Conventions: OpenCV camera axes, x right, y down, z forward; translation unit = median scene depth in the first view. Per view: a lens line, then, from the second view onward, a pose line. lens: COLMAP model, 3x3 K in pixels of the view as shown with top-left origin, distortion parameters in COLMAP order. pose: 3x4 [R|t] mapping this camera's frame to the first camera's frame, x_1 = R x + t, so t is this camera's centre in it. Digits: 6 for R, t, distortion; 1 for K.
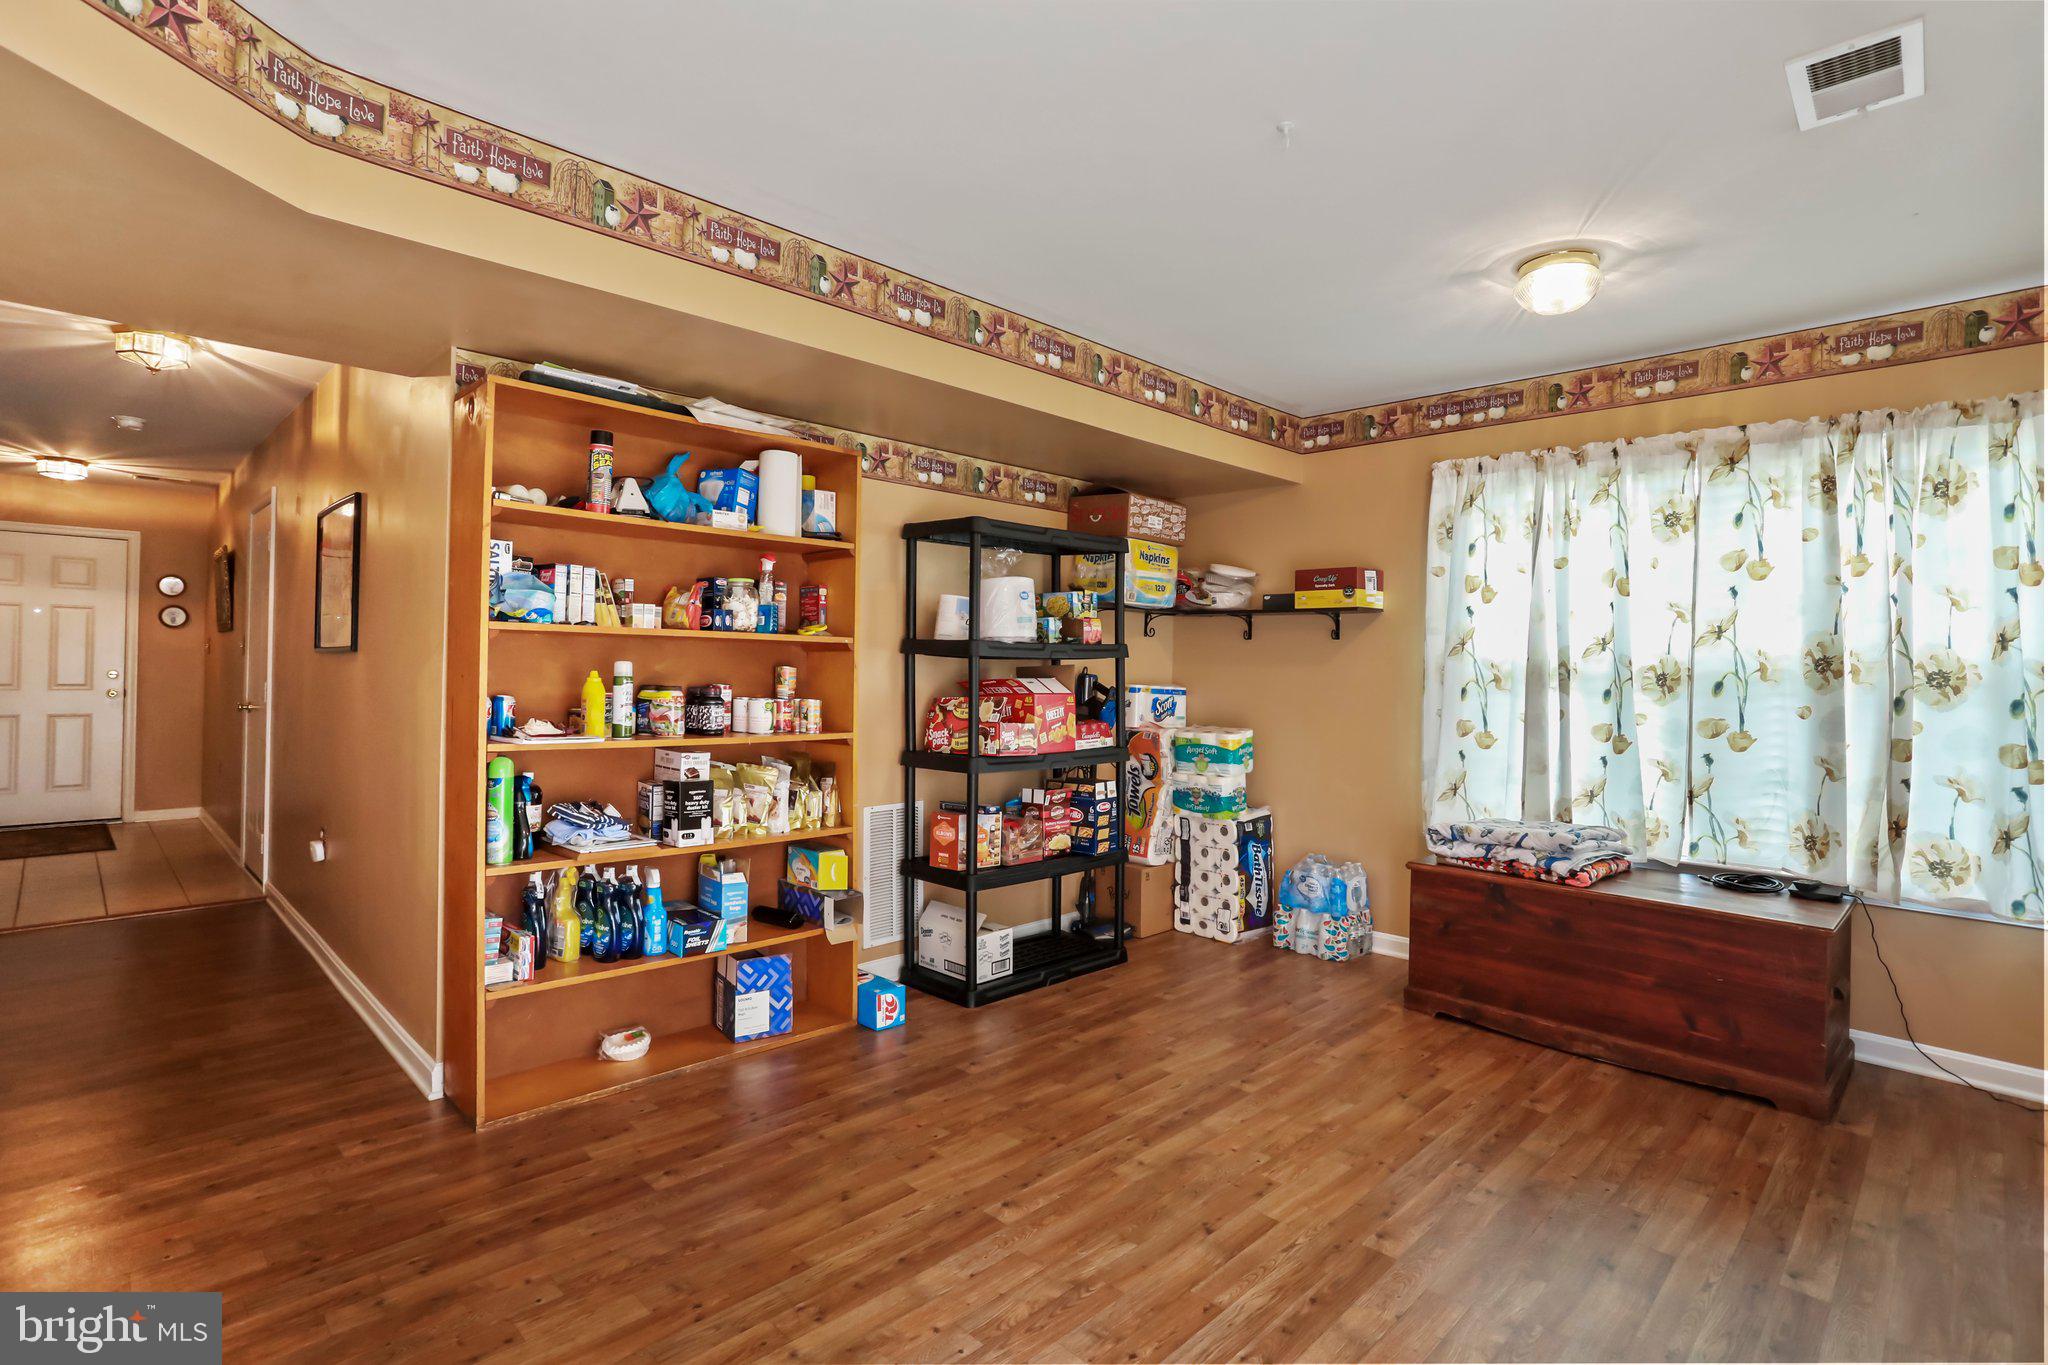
lens RADIAL K [[995.8, 0, 1041.6], [0, 995.8, 670.2], [0, 0, 1]] dist [-0.033311, 0.002984]
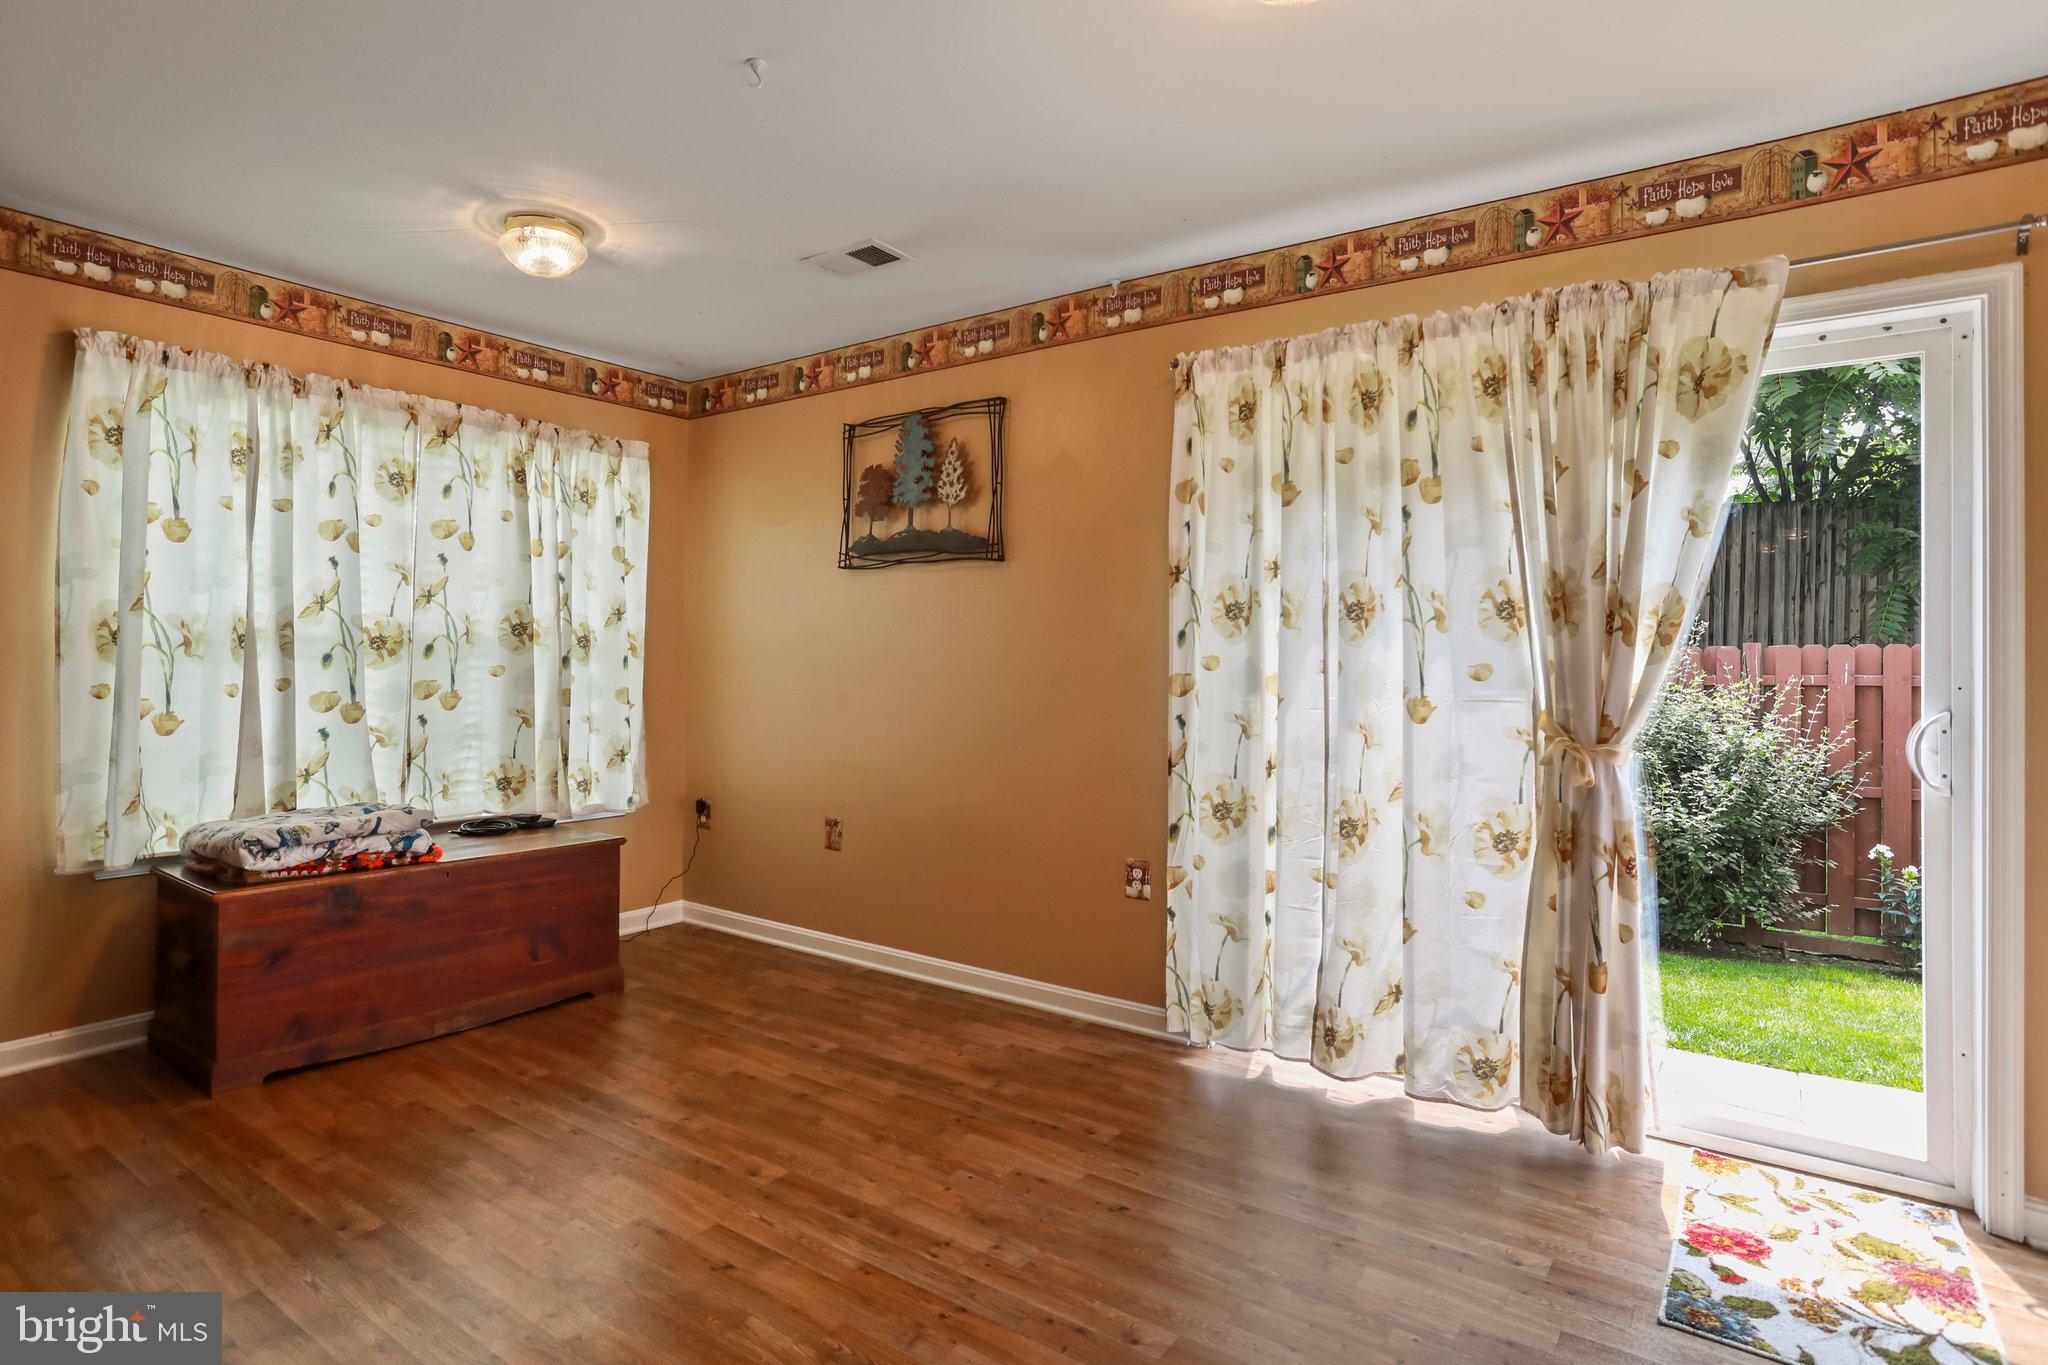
lens RADIAL K [[1051.7, 0, 1020.0], [0, 1051.7, 653.9], [0, 0, 1]] dist [-0.029057, 0.005759]
pose [[-0.160419, -0.012211, 0.986974, -0.508129], [-0.006298, 0.999916, 0.011348, 0.005625], [-0.987029, -0.004395, -0.160482, 0.579435]]
